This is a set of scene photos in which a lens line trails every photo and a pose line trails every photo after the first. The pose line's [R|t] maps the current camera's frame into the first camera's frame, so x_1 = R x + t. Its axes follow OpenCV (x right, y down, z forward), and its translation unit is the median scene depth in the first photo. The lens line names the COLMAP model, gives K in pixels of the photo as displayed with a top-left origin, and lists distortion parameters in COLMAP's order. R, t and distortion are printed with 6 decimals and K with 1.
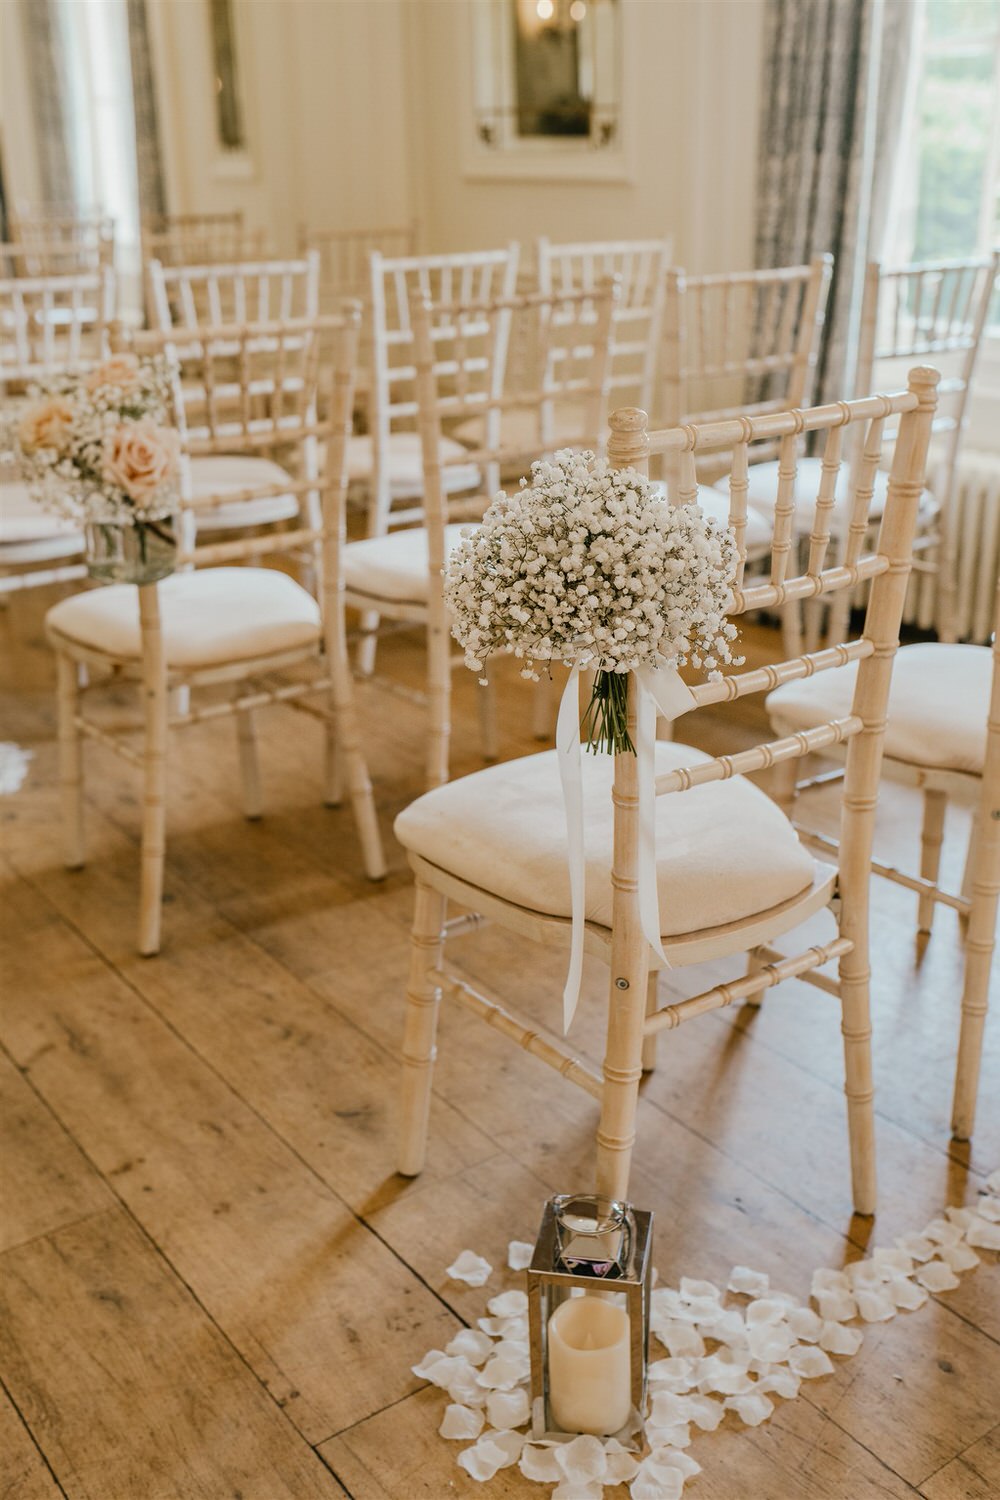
lens RADIAL K [[1483.8, 0, 498.0], [0, 1483.8, 741.9], [0, 0, 1]] dist [0.002780, 0.000000]
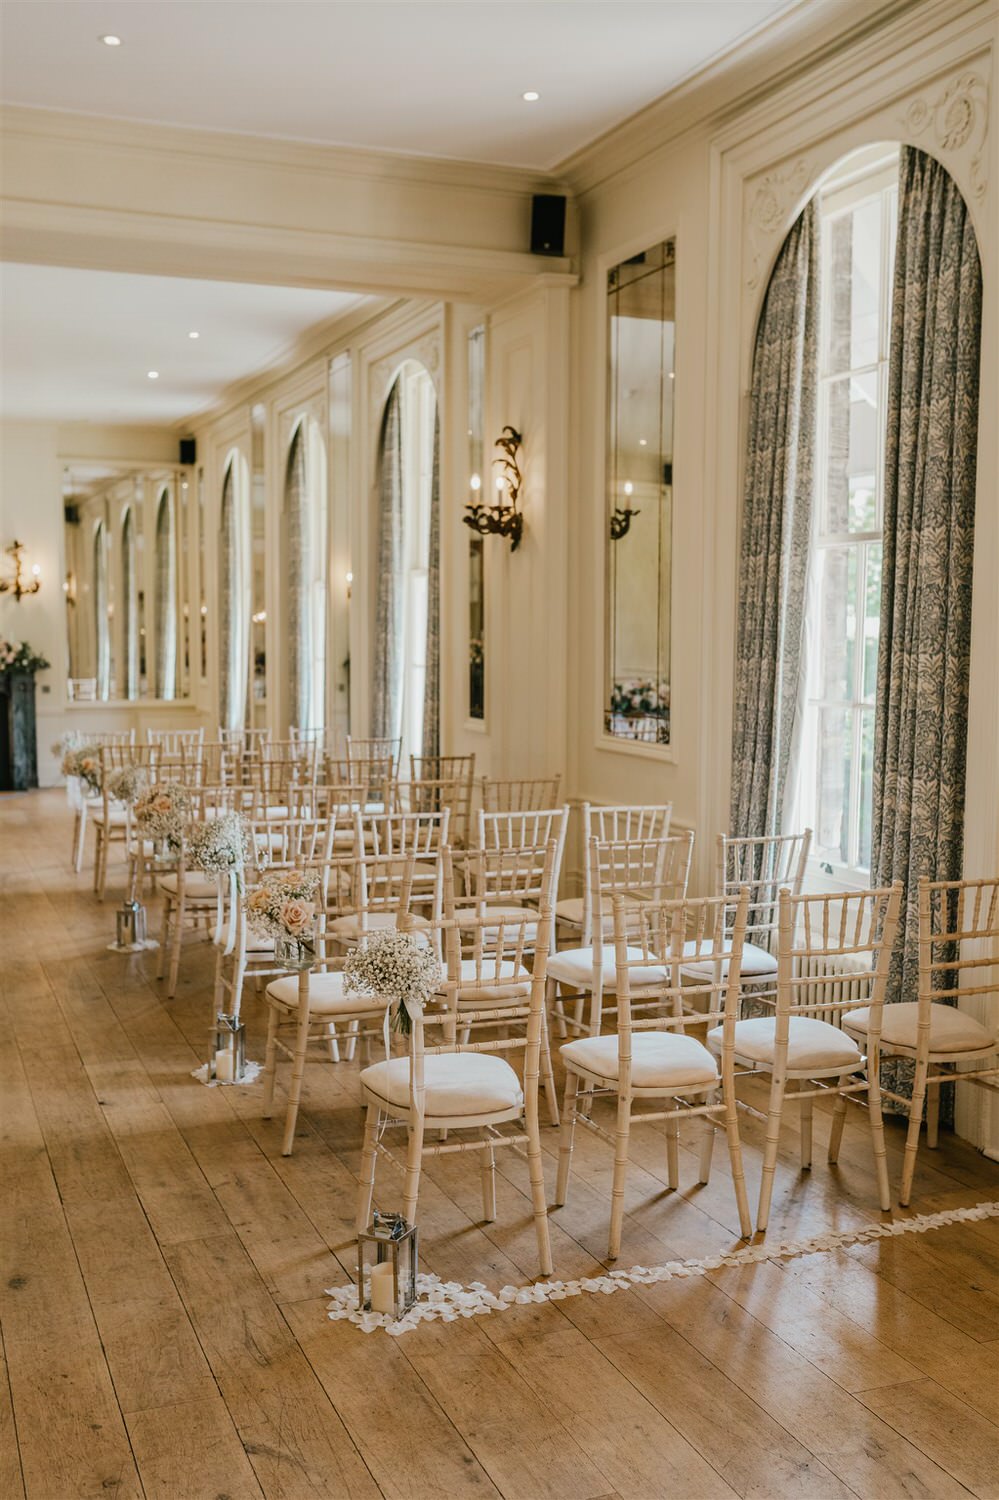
lens RADIAL K [[1483.8, 0, 495.5], [0, 1483.8, 757.9], [0, 0, 1]] dist [0.002780, 0.000000]
pose [[0.968390, 0.043793, -0.245565, 0.576371], [-0.111955, 0.956048, -0.270997, 0.158777], [0.222904, 0.289923, 0.930730, -1.091380]]
